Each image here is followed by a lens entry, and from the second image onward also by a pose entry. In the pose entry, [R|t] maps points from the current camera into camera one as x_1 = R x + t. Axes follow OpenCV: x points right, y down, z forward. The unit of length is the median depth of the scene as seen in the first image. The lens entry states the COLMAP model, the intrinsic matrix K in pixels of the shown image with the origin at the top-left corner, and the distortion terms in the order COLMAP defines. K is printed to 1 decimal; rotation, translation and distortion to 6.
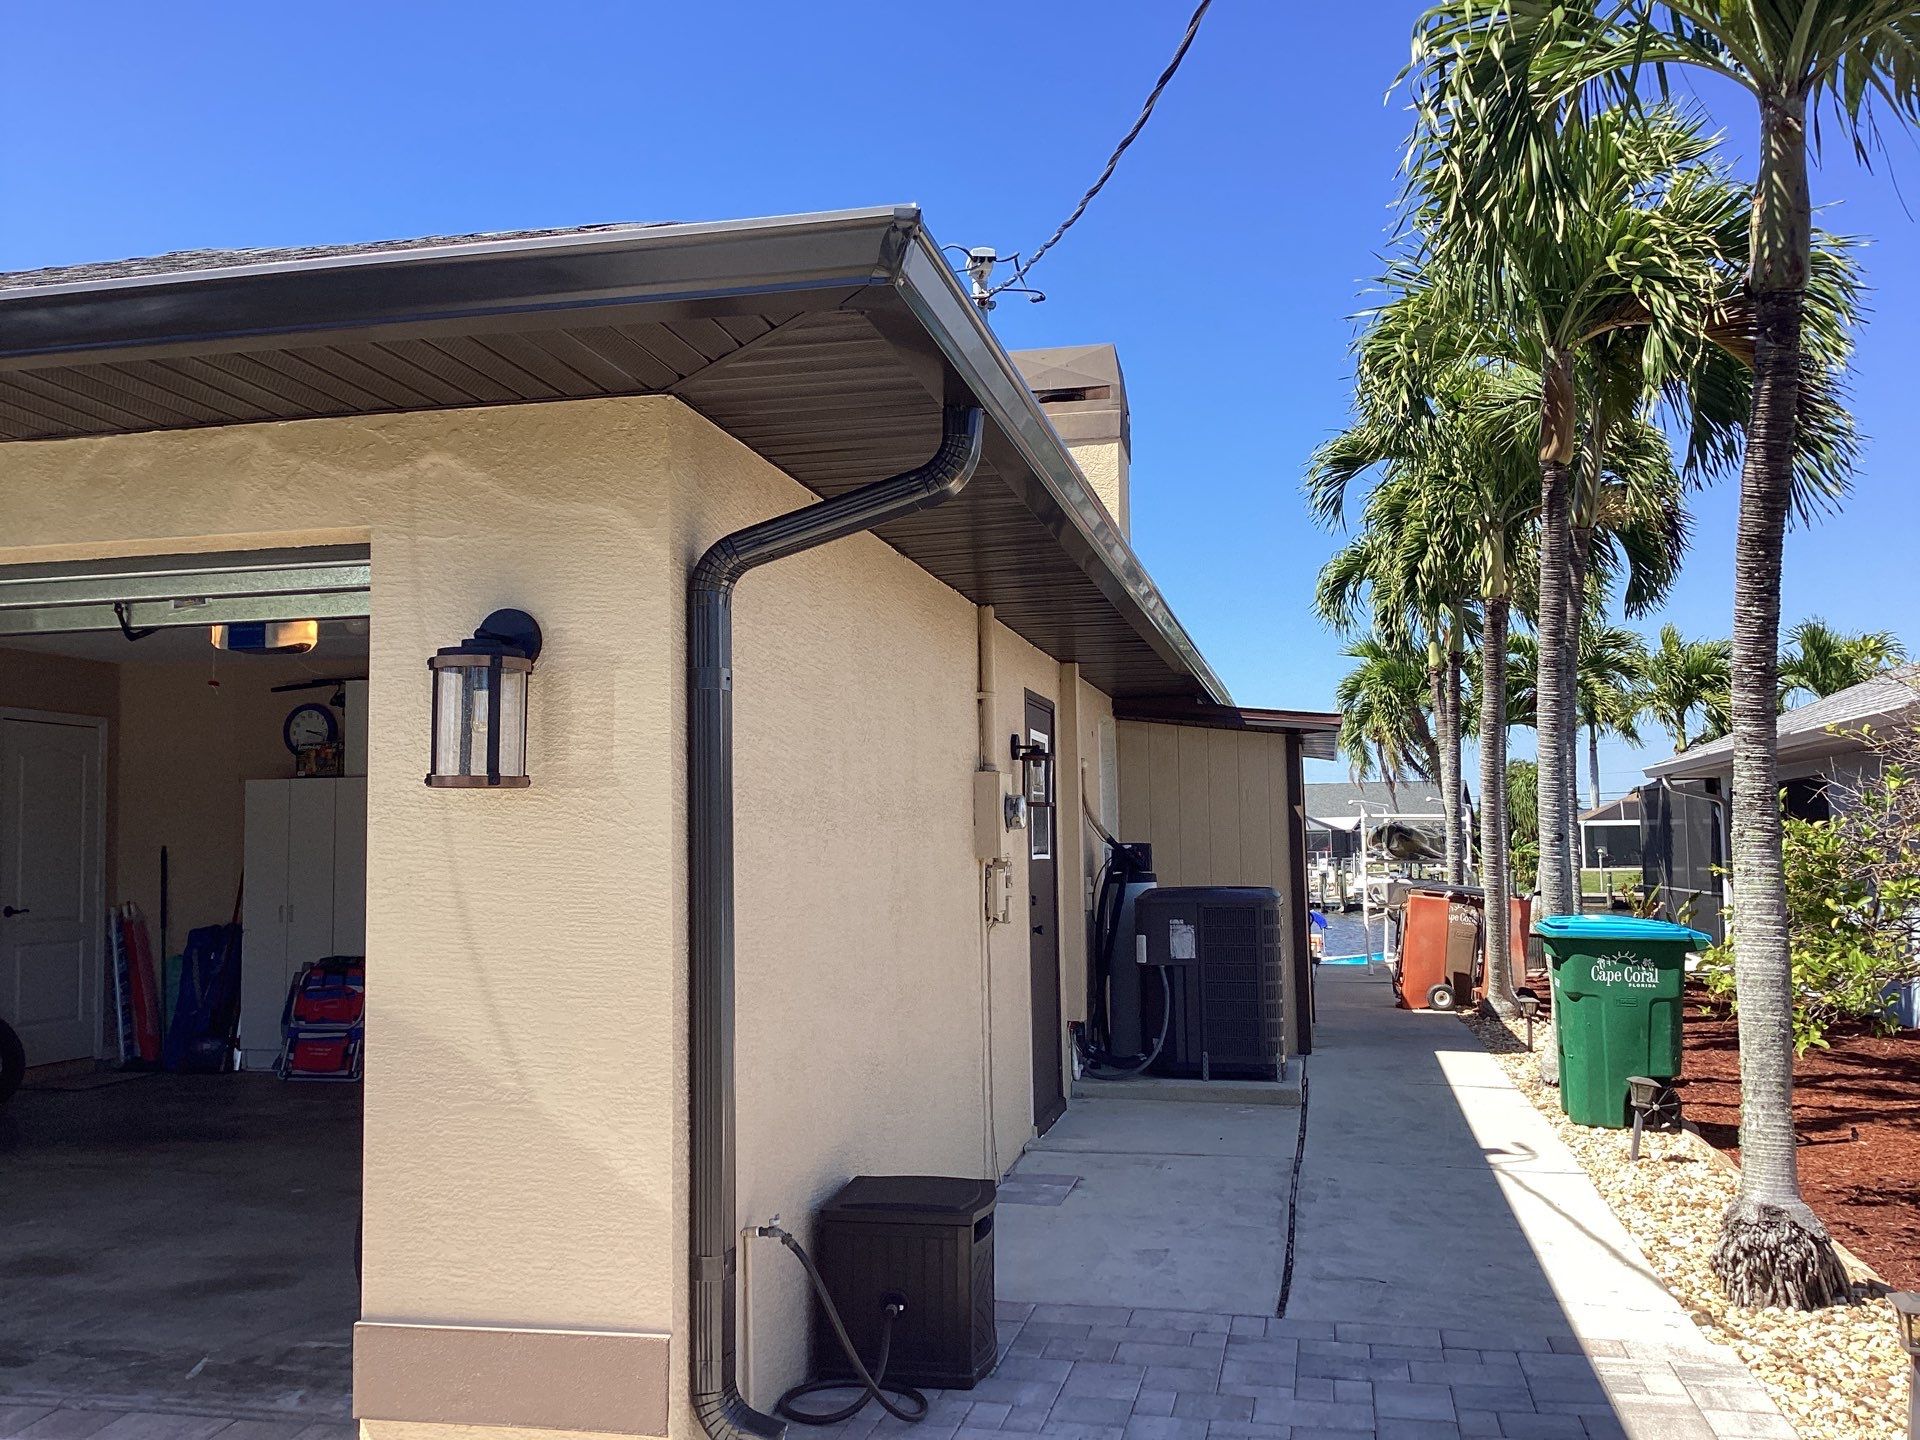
lens RADIAL K [[1733.1, 0, 961.0], [0, 1733.1, 721.7], [0, 0, 1]] dist [0.089303, -0.144340]
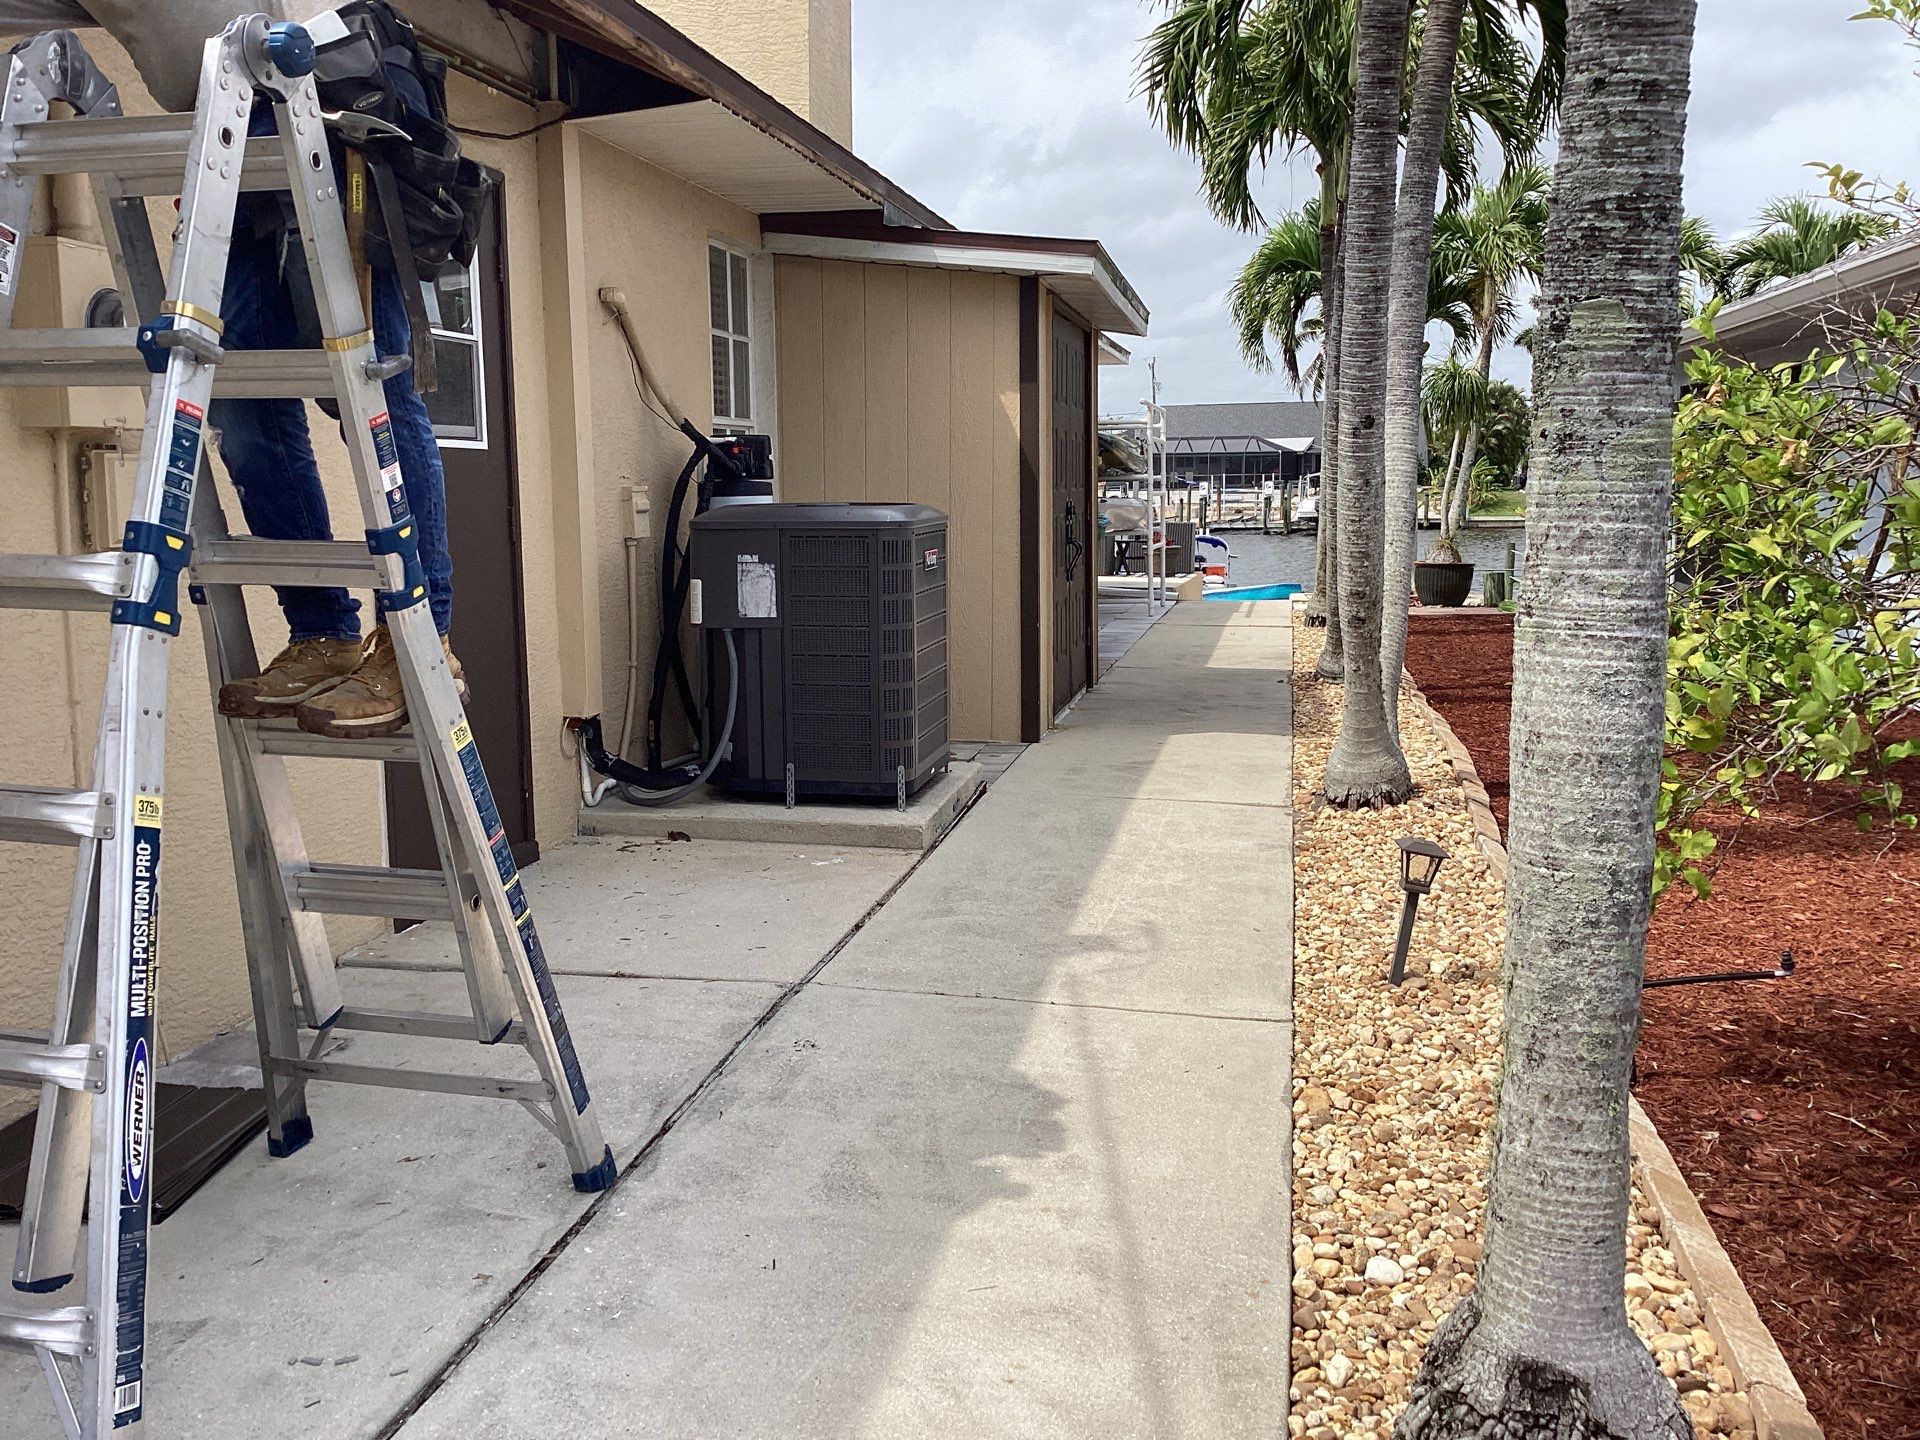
lens RADIAL K [[1733.1, 0, 966.0], [0, 1733.1, 728.1], [0, 0, 1]] dist [0.089303, -0.144340]
pose [[0.999699, 0.003112, 0.024326, 0.240066], [-0.008334, 0.975992, 0.217645, 0.049792], [-0.023065, -0.217782, 0.975725, 0.488712]]
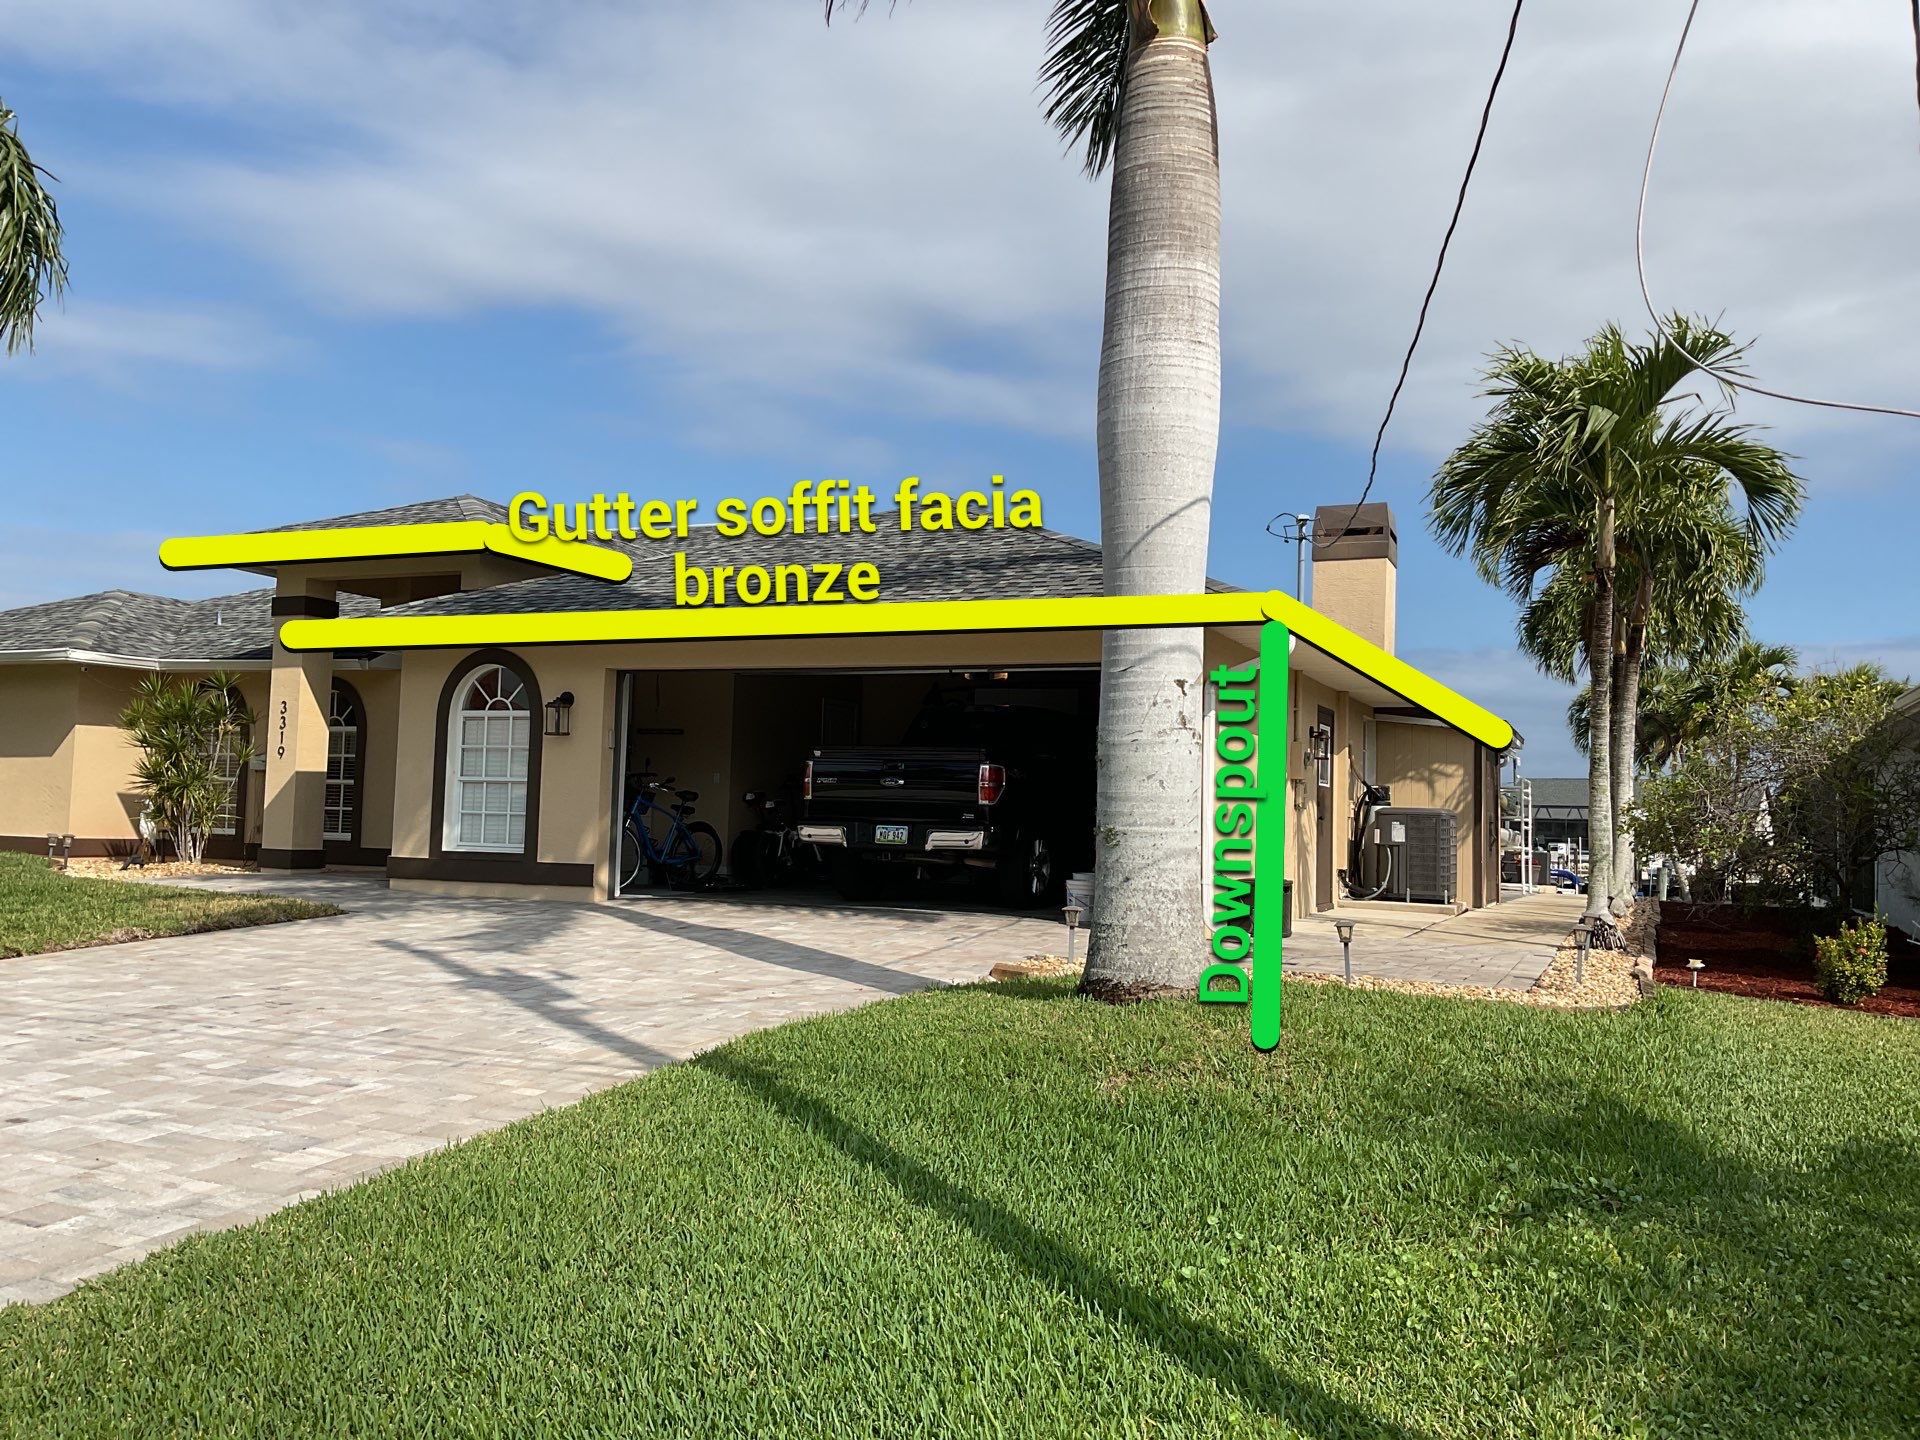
lens RADIAL K [[1733.1, 0, 972.7], [0, 1733.1, 711.5], [0, 0, 1]] dist [0.089303, -0.144340]
pose [[0.984899, 0.022115, -0.171714, -0.014628], [-0.021171, 0.999749, 0.007329, -0.019683], [0.171833, -0.003583, 0.985120, -1.318449]]
